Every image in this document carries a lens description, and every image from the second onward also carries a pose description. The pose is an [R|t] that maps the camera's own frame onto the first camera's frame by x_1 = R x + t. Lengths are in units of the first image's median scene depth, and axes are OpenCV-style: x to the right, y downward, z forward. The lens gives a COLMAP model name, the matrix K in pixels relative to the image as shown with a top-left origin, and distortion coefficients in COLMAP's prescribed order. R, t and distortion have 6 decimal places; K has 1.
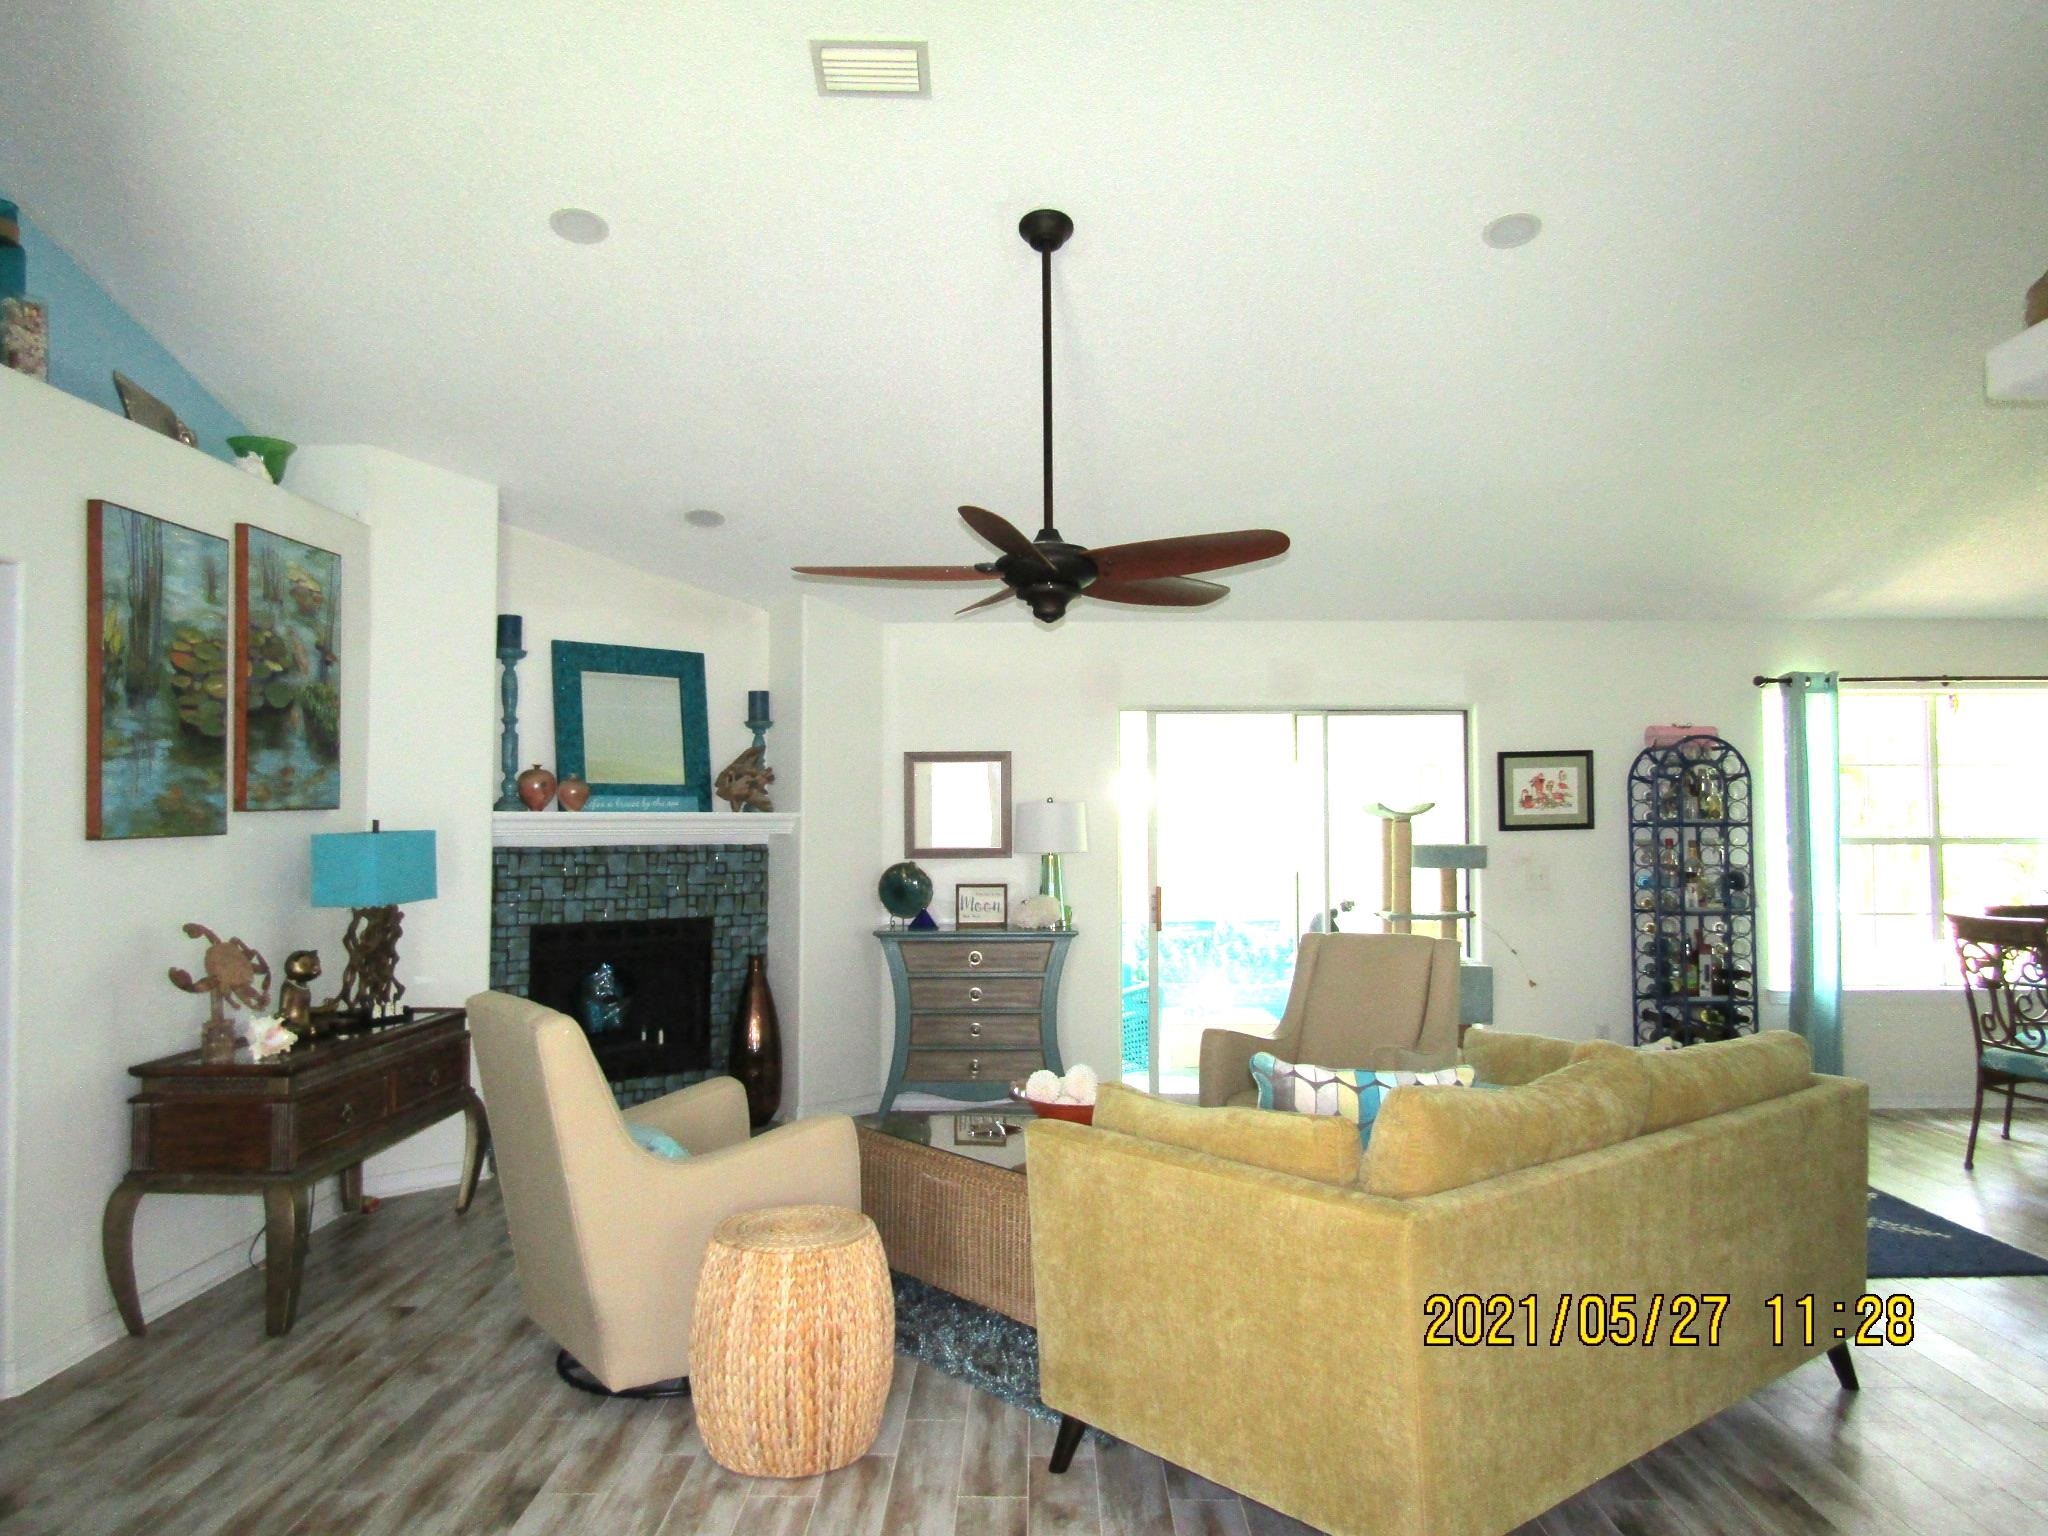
lens RADIAL K [[1464.0, 0, 1029.7], [0, 1464.0, 767.0], [0, 0, 1]] dist [-0.007542, 0.000530]
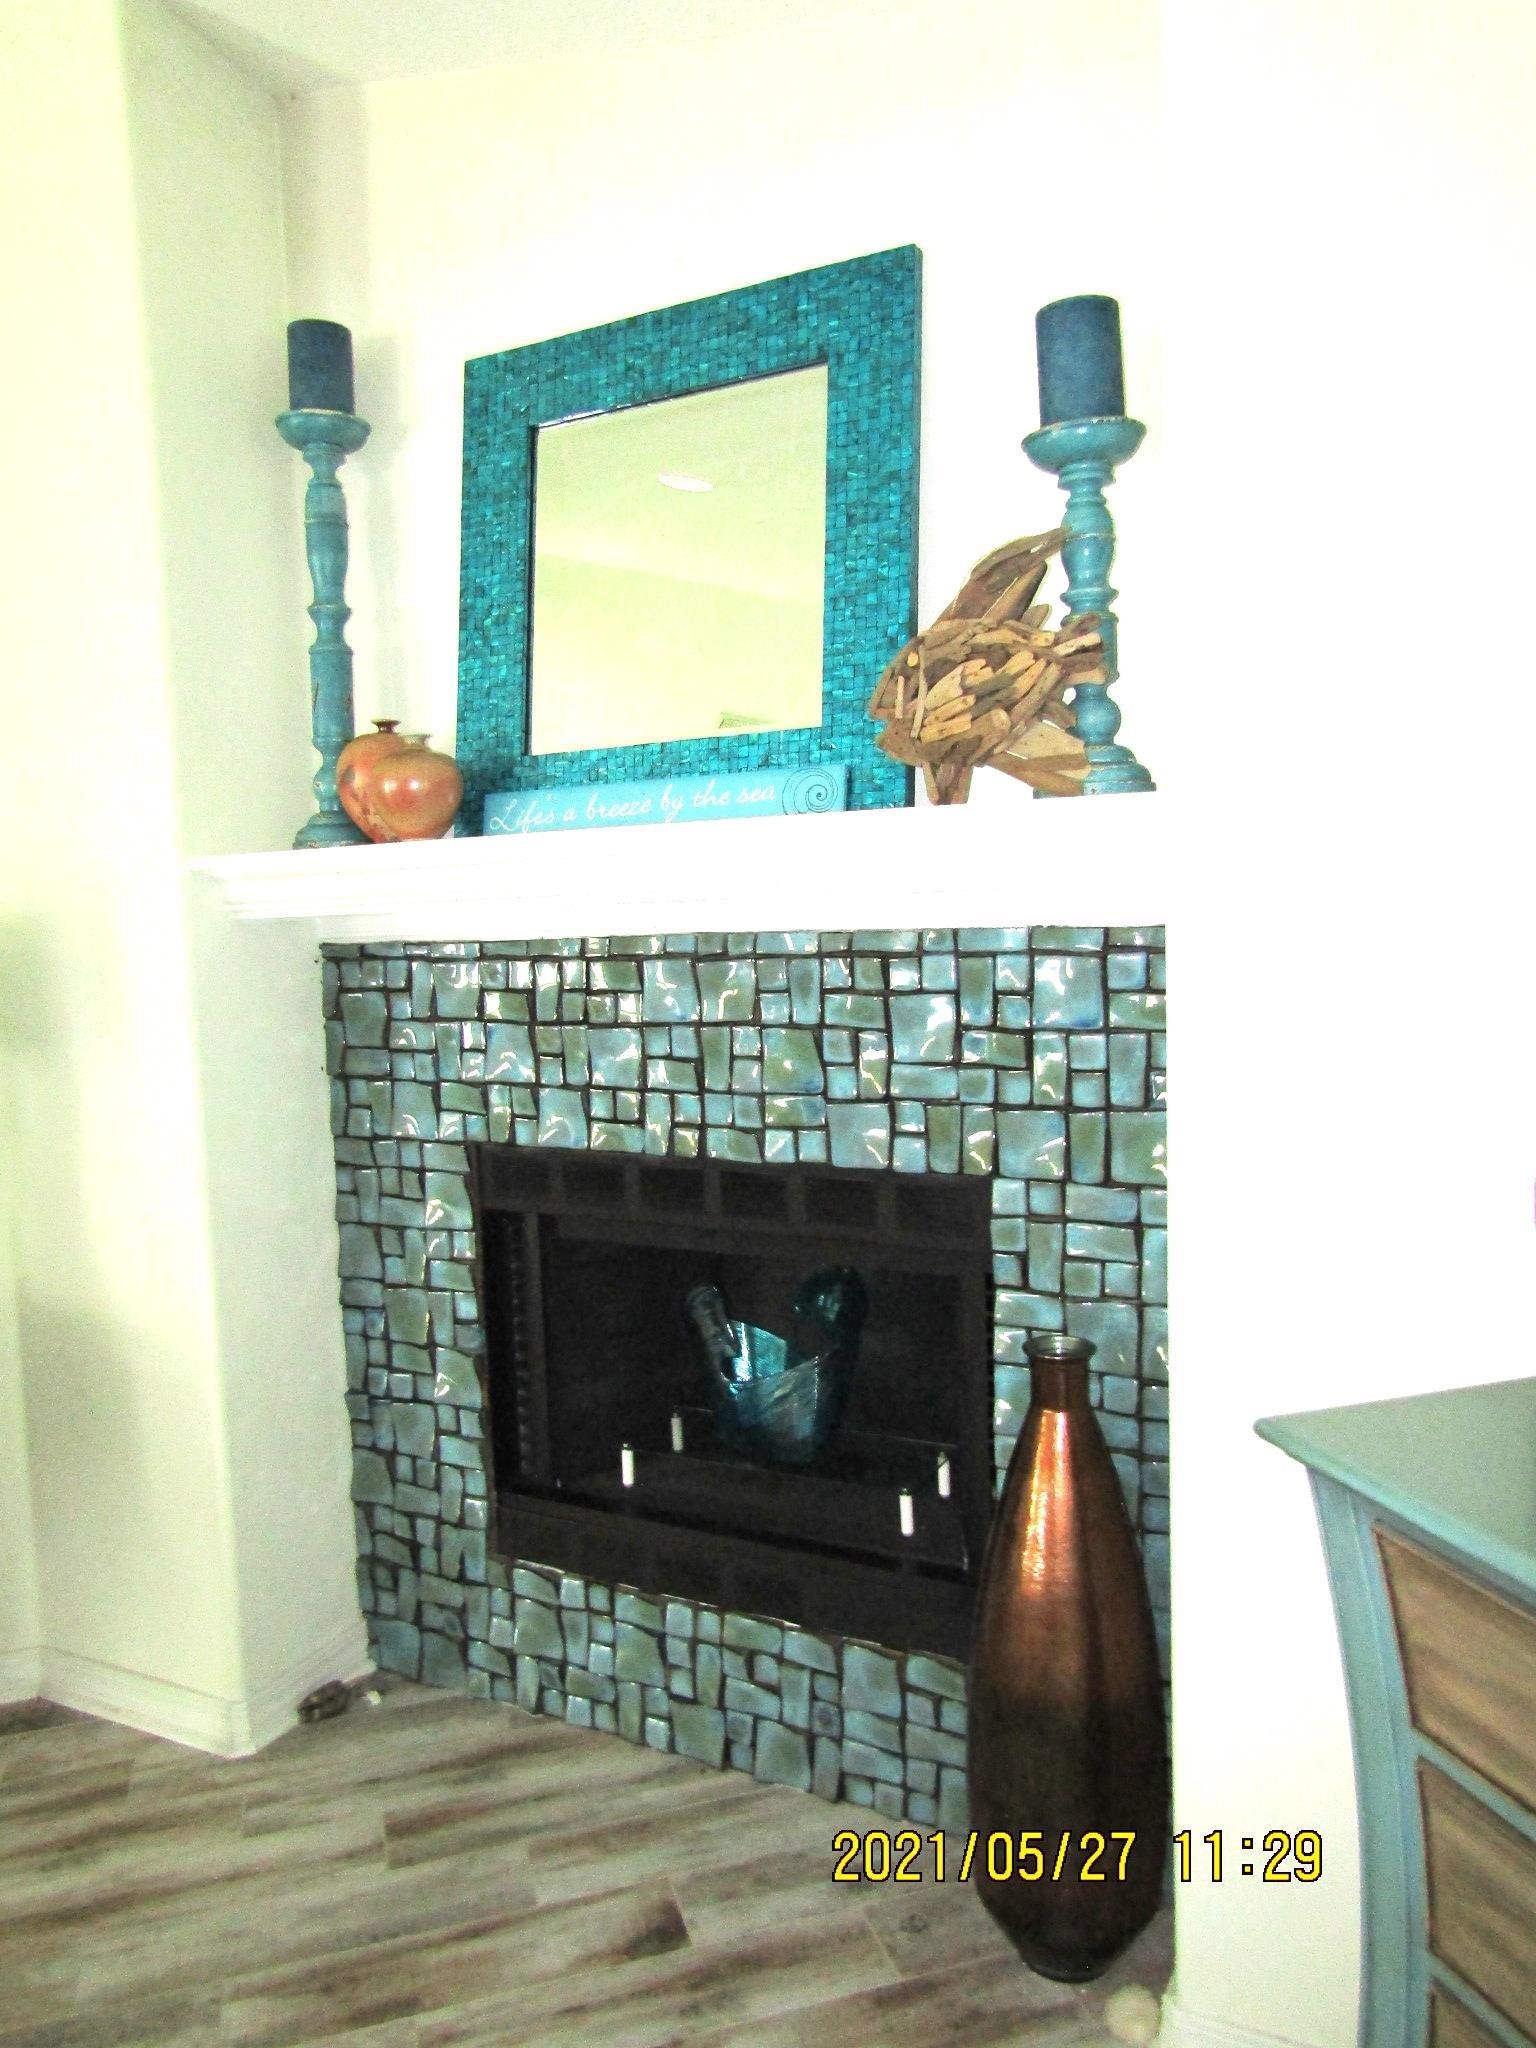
lens RADIAL K [[1464.0, 0, 768.0], [0, 1464.0, 1024.0], [0, 0, 1]] dist [-0.007542, 0.000530]
pose [[0.274525, 0.073803, -0.958744, 0.045947], [0.081701, 0.991655, 0.099730, 0.042265], [0.958103, -0.105709, 0.266204, 0.924938]]
